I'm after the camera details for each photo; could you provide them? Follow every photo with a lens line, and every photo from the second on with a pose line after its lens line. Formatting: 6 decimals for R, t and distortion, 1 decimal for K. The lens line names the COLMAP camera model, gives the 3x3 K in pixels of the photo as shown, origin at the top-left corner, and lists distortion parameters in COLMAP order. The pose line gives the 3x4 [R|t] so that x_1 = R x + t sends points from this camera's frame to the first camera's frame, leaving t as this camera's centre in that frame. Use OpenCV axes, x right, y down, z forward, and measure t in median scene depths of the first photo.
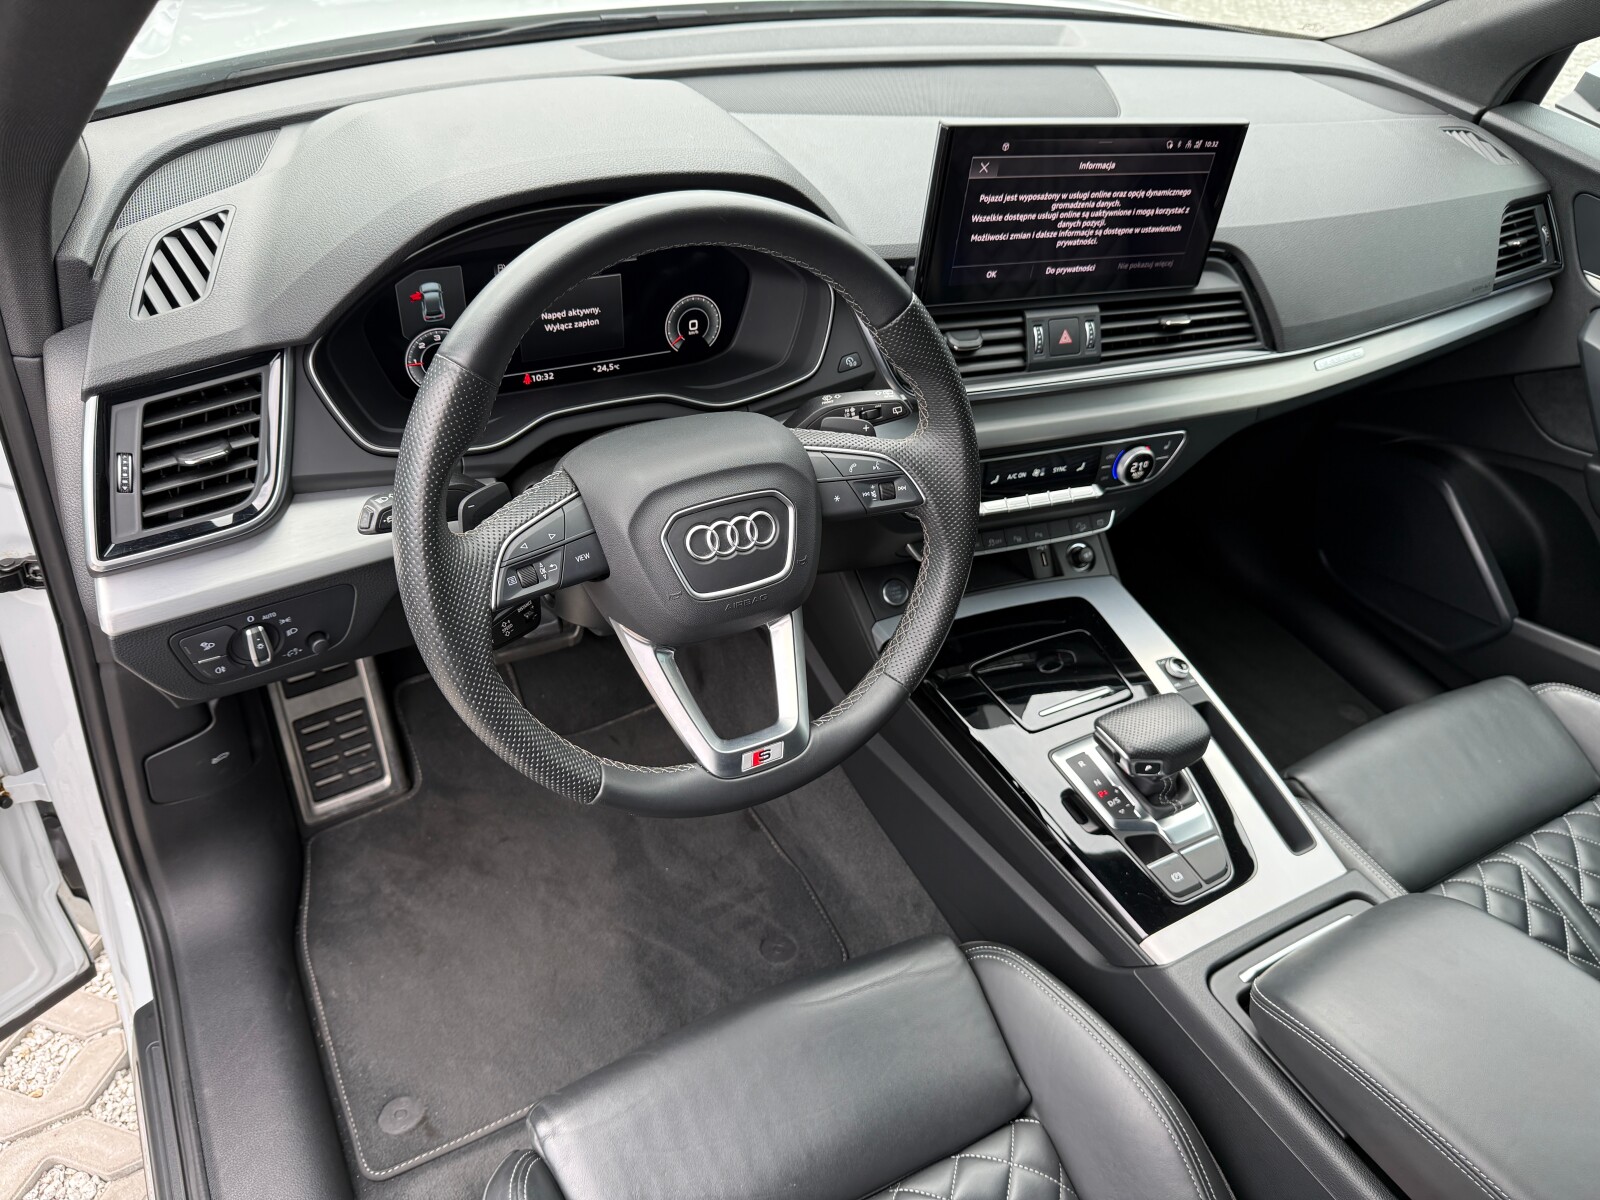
lens RADIAL K [[1157.6, 0, 803.0], [0, 1157.6, 604.8], [0, 0, 1]] dist [0.089246, -0.161120]
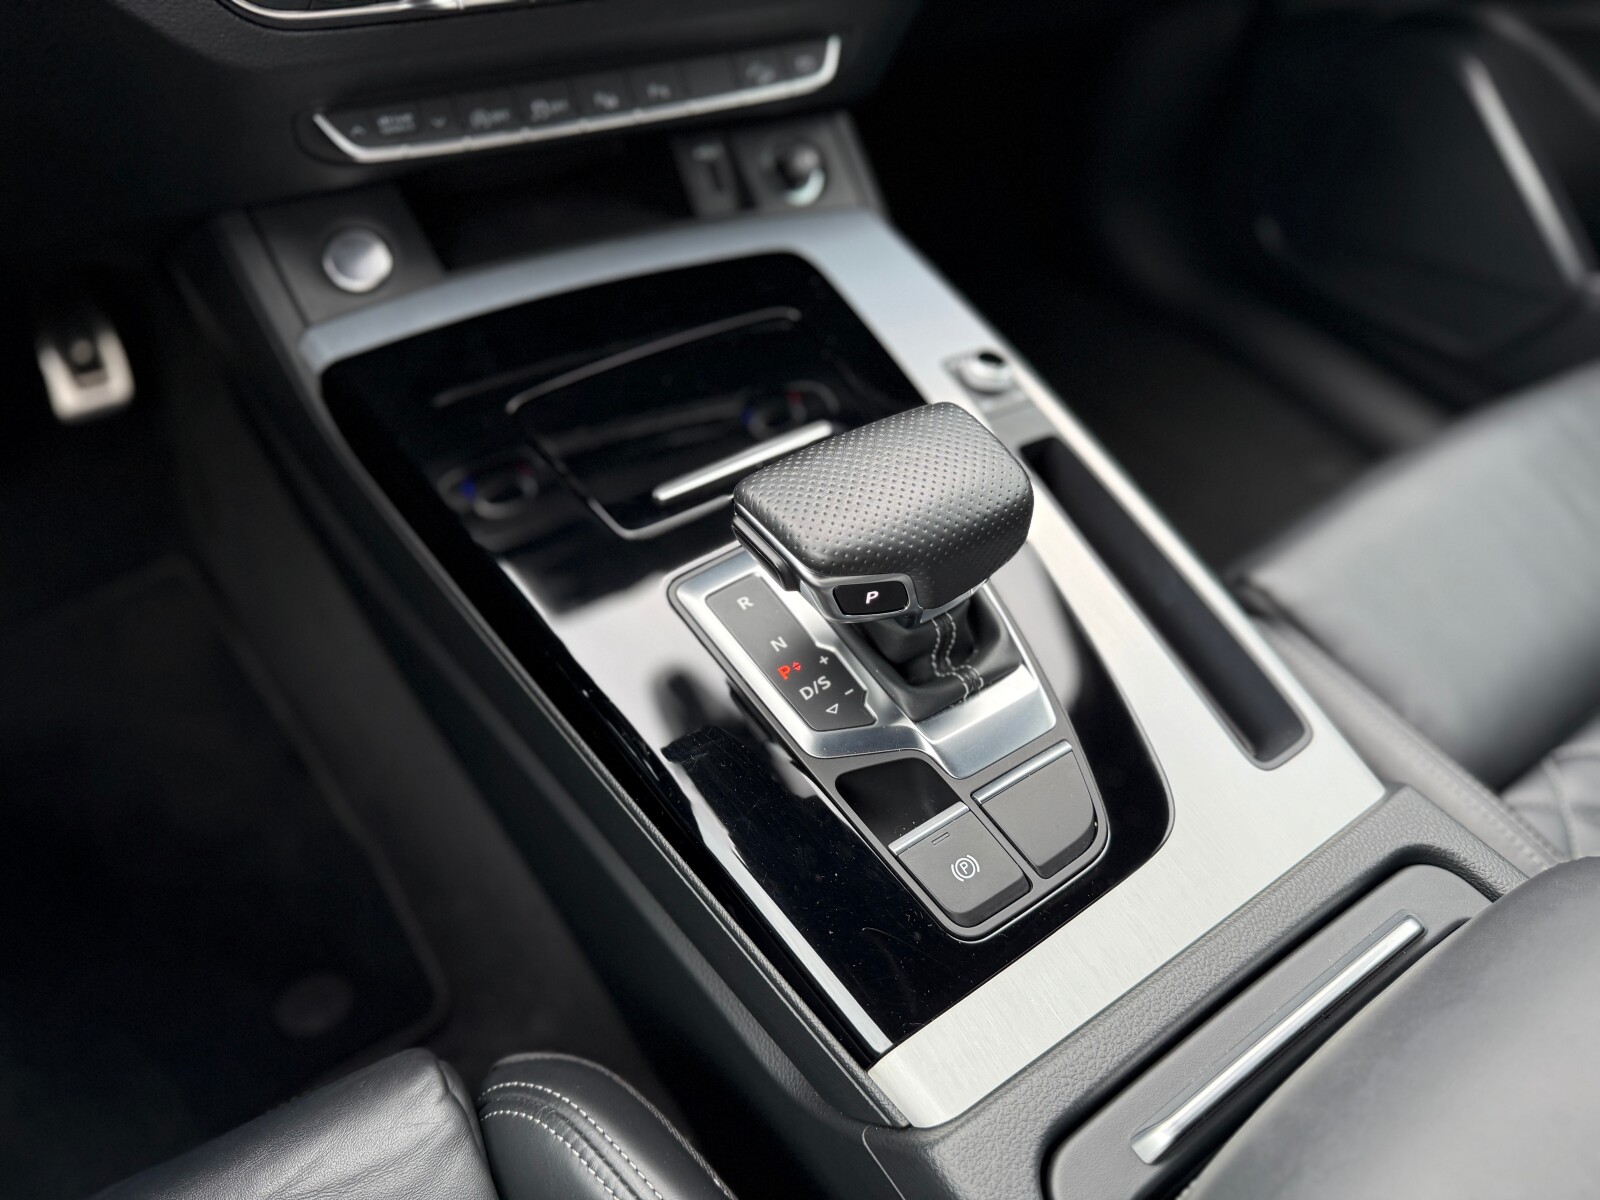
lens RADIAL K [[1159.5, 0, 788.3], [0, 1159.5, 601.2], [0, 0, 1]] dist [-0.009469, -0.004153]
pose [[0.994666, -0.099678, 0.026541, 0.244675], [0.095417, 0.986862, 0.130379, 0.085548], [-0.039188, -0.127151, 0.991109, 0.598433]]
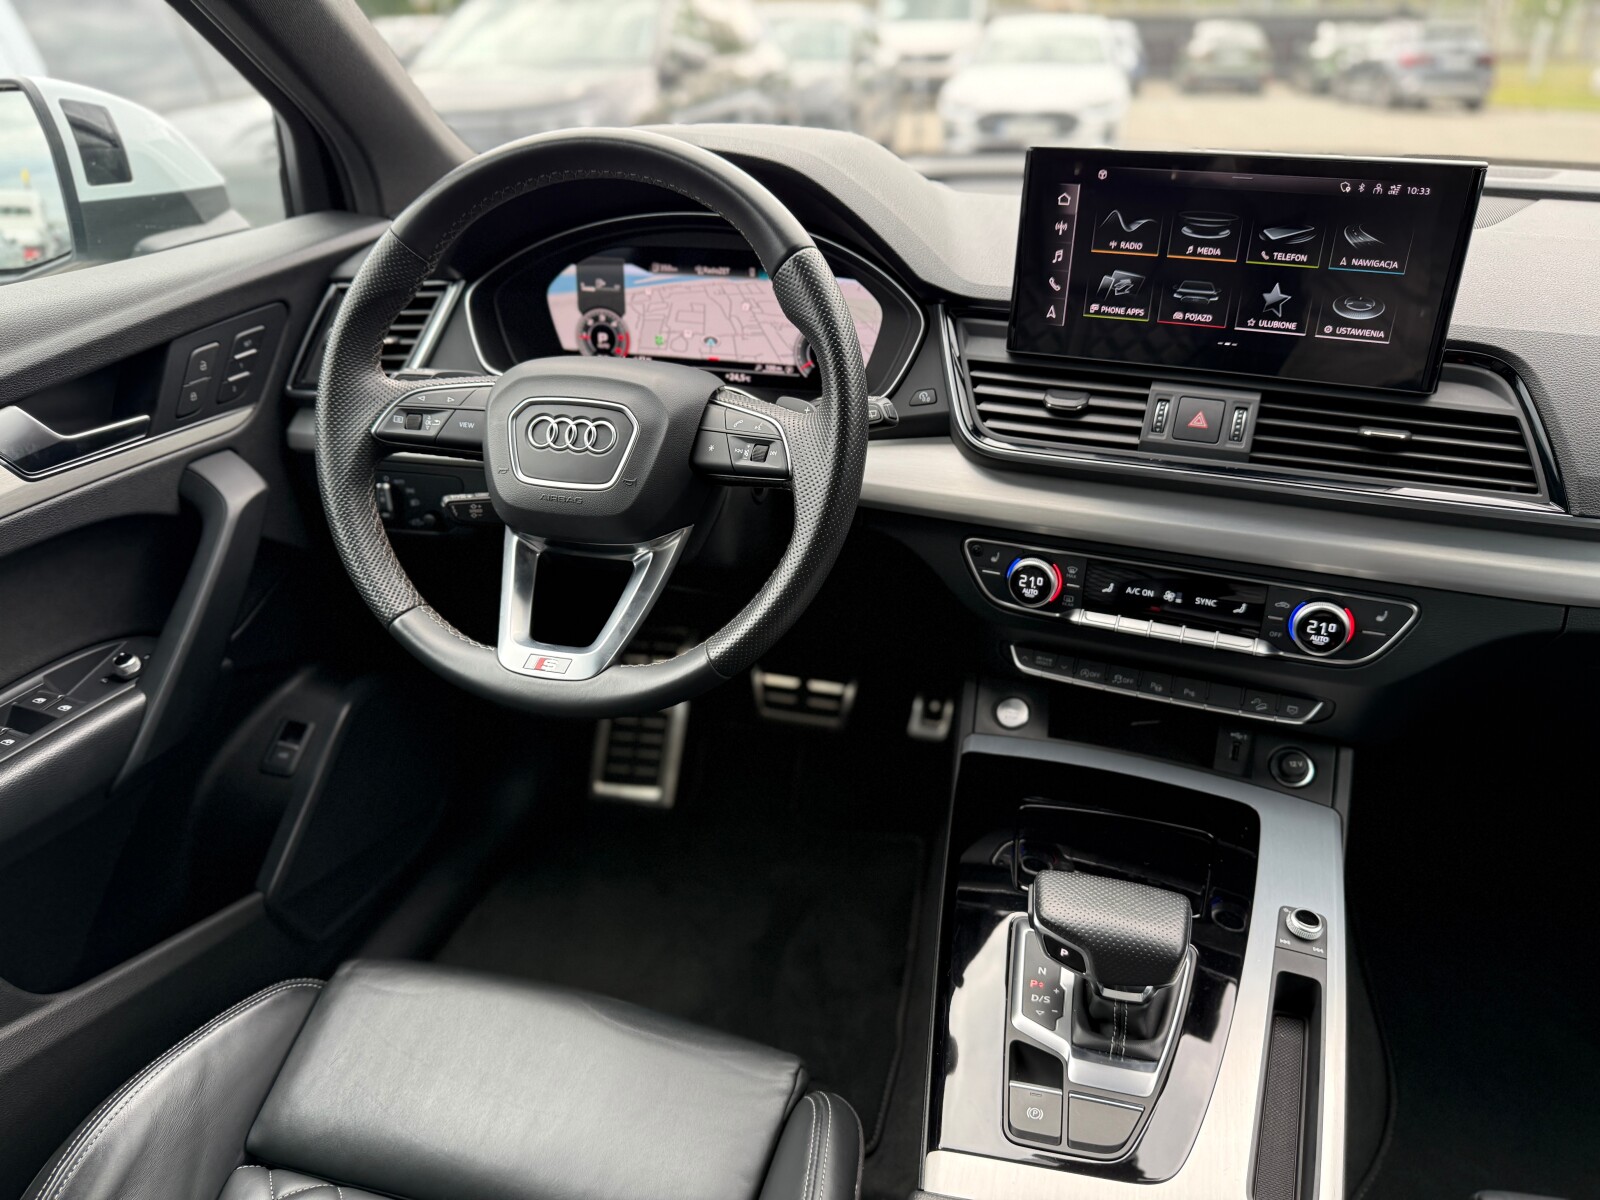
lens RADIAL K [[1147.3, 0, 802.1], [0, 1147.3, 604.7], [0, 0, 1]] dist [0.134984, -0.290416]
pose [[0.708304, 0.213536, -0.672836, 0.584678], [-0.390245, 0.912705, -0.121153, 0.089567], [0.588231, 0.348384, 0.729804, 0.290432]]
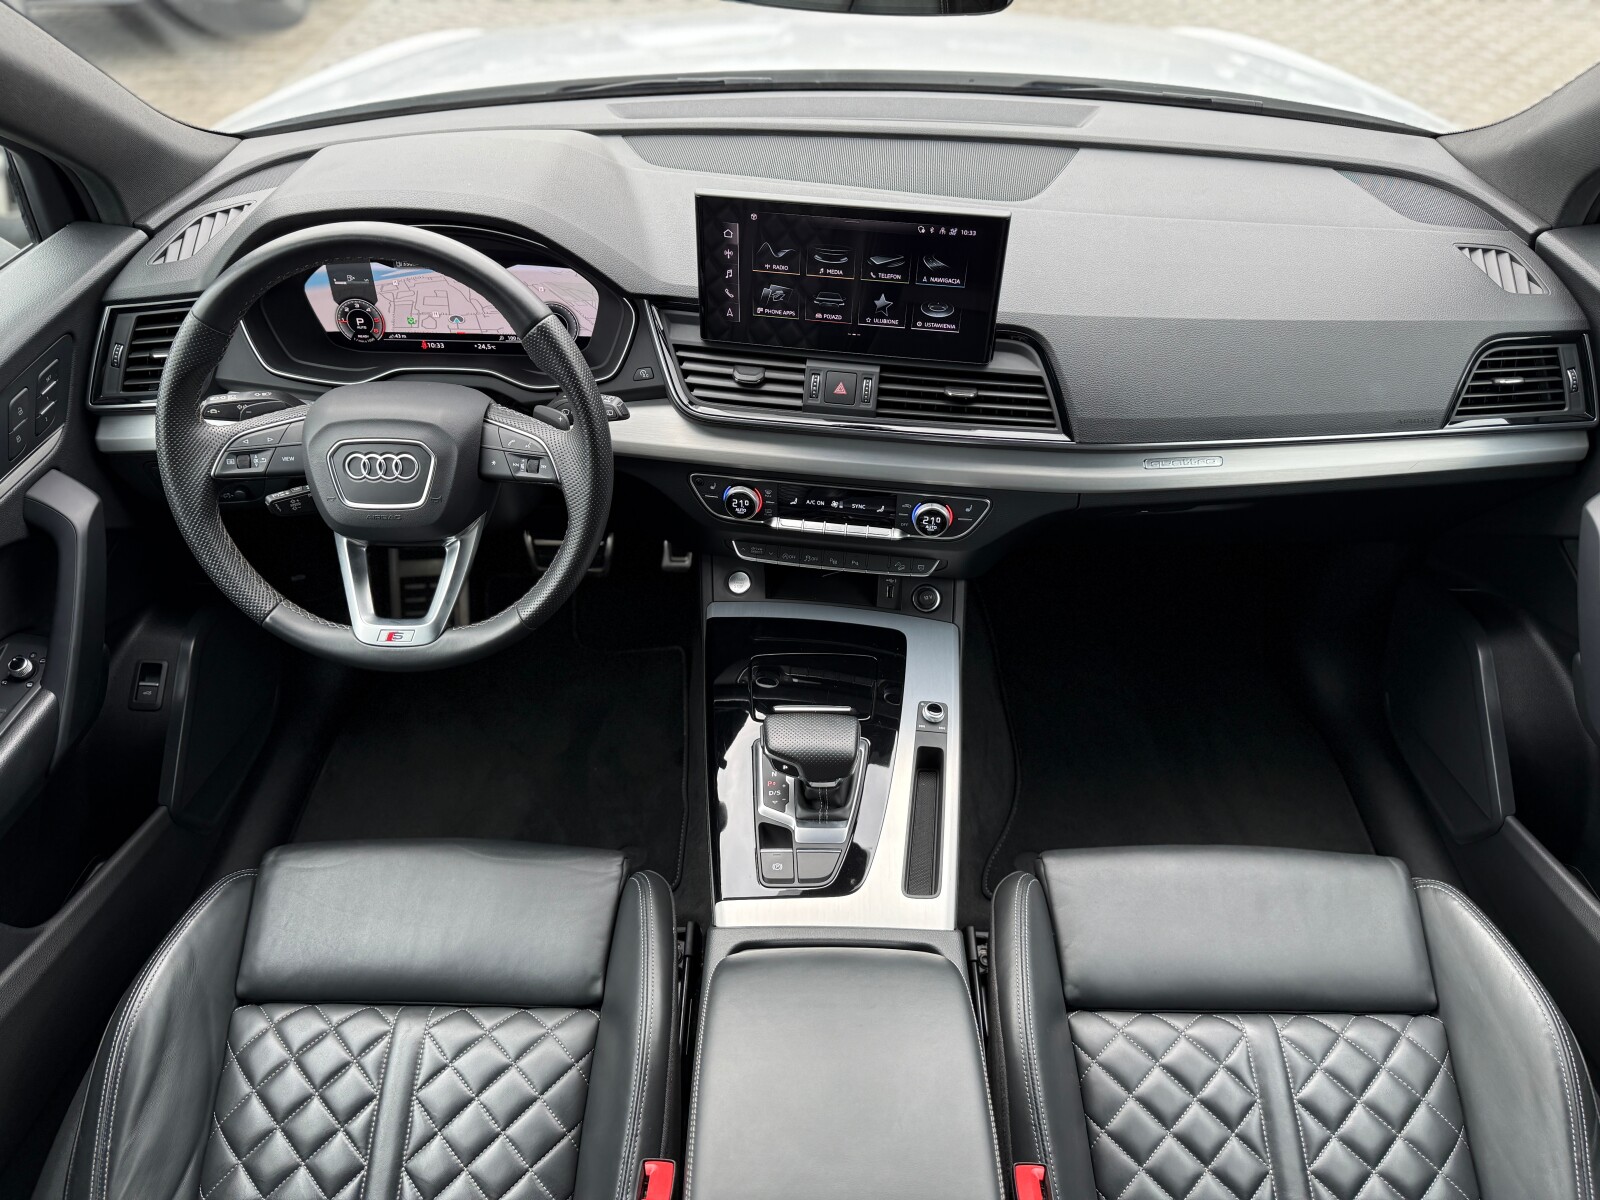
lens RADIAL K [[1141.8, 0, 798.9], [0, 1141.8, 608.1], [0, 0, 1]] dist [0.087853, -0.130262]
pose [[0.864708, 0.250910, -0.435114, 0.712637], [-0.255241, 0.965606, 0.049577, -0.065283], [0.432588, 0.068190, 0.899009, -0.006575]]
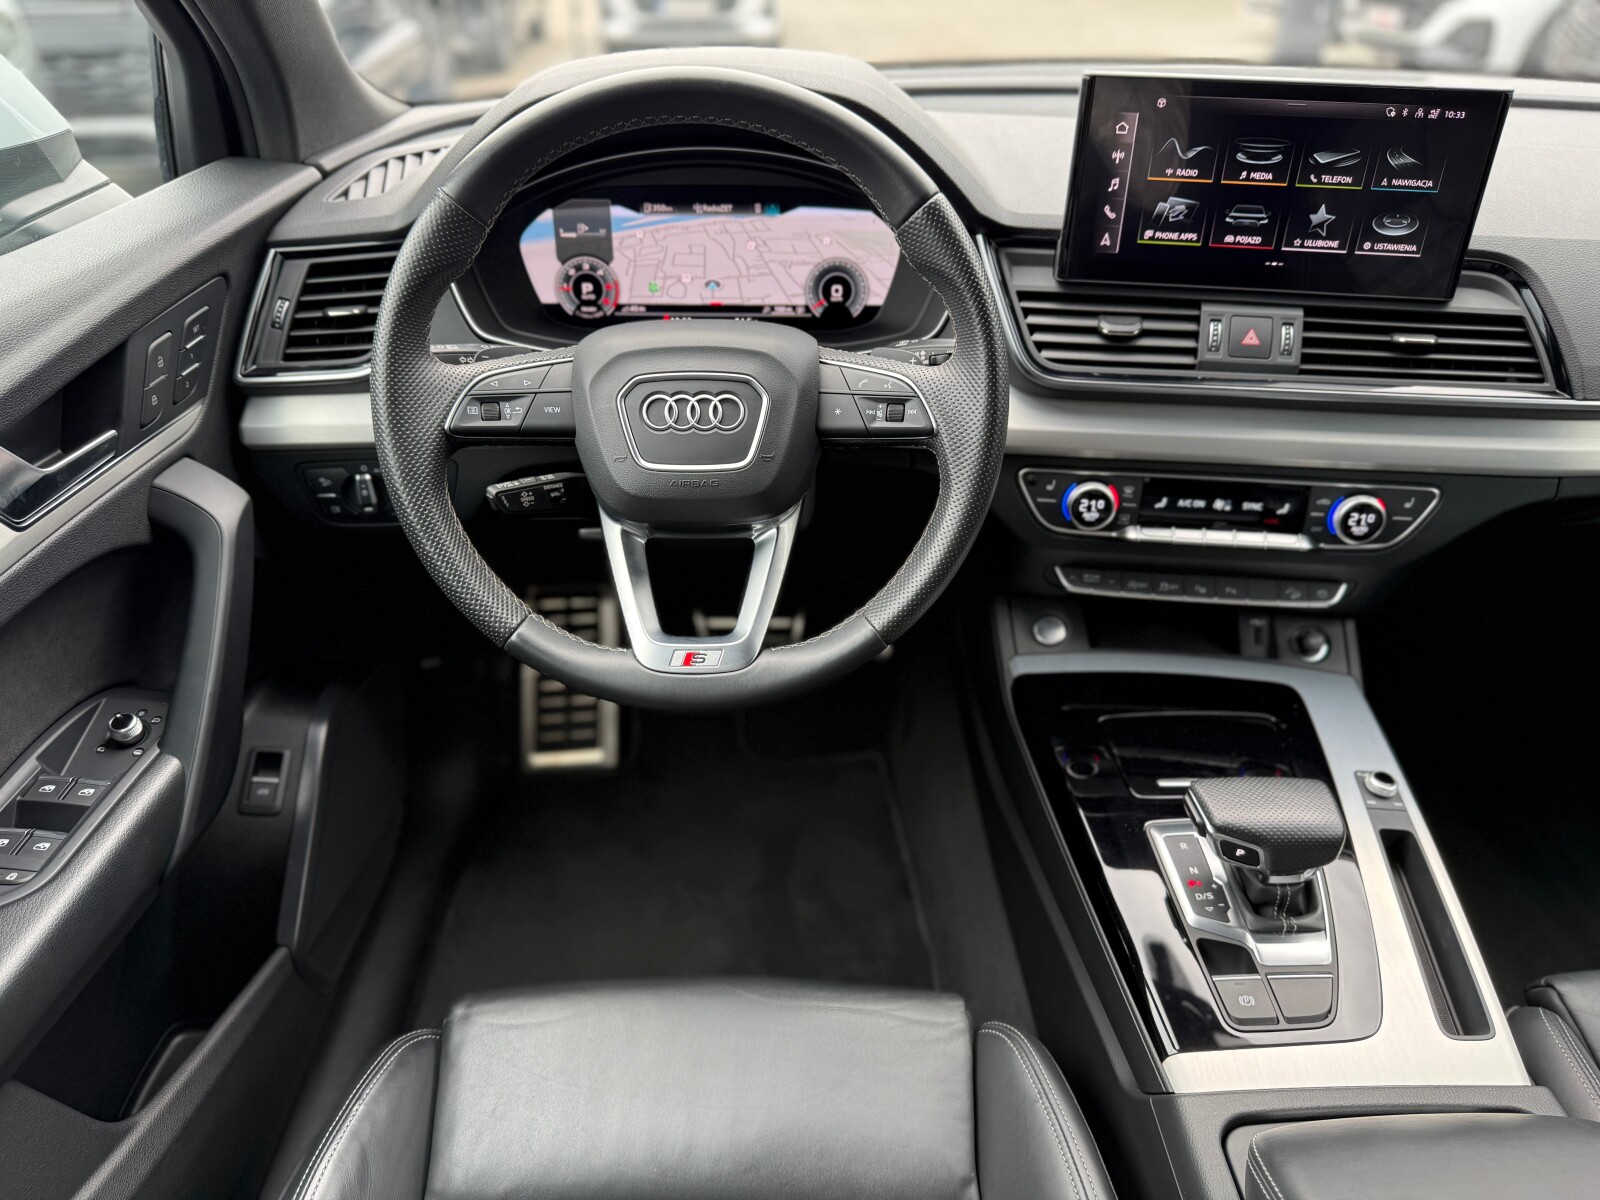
lens RADIAL K [[1157.6, 0, 803.0], [0, 1157.6, 604.8], [0, 0, 1]] dist [0.089246, -0.161120]
pose [[0.880607, 0.161186, -0.445590, 0.341347], [-0.236653, 0.964295, -0.118869, 0.135293], [0.410520, 0.210126, 0.887311, 0.143915]]
